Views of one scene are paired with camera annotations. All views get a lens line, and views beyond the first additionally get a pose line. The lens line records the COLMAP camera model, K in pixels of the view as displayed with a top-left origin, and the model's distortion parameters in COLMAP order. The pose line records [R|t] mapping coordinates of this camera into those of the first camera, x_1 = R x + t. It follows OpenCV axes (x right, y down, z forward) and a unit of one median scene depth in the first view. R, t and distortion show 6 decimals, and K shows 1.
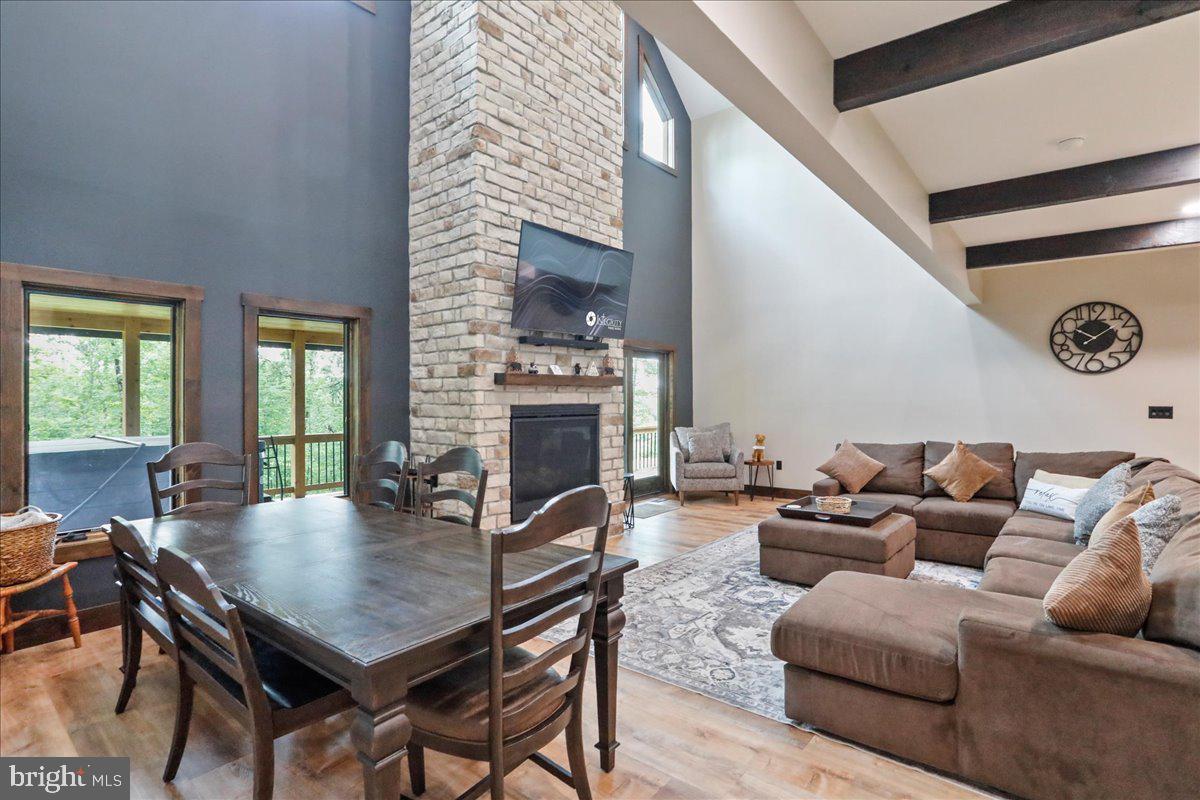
lens RADIAL K [[598.4, 0, 545.9], [0, 598.4, 399.2], [0, 0, 1]] dist [-0.053063, -0.000267]
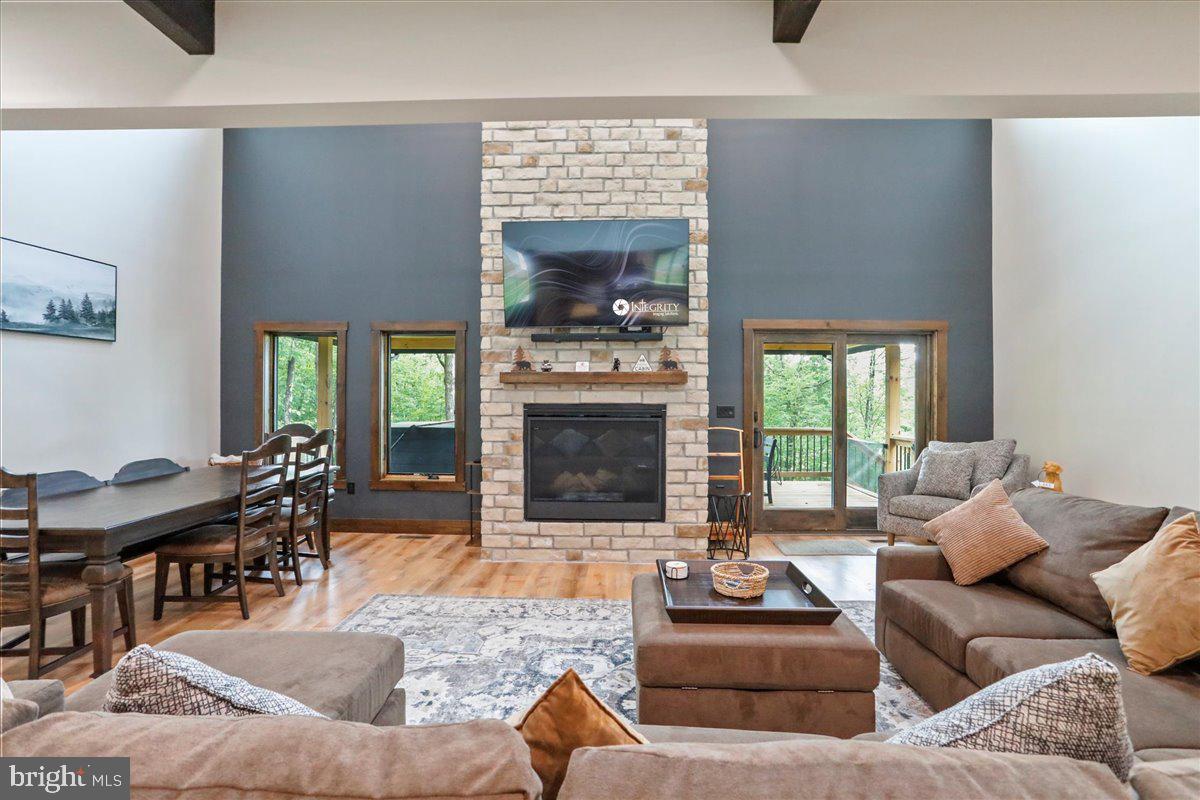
lens RADIAL K [[574.7, 0, 615.6], [0, 574.7, 392.5], [0, 0, 1]] dist [-0.041521, 0.000726]
pose [[0.635245, 0.001783, -0.772309, 0.780746], [-0.007305, 0.999966, -0.003700, -0.005780], [0.772276, 0.007993, 0.635237, 0.488873]]
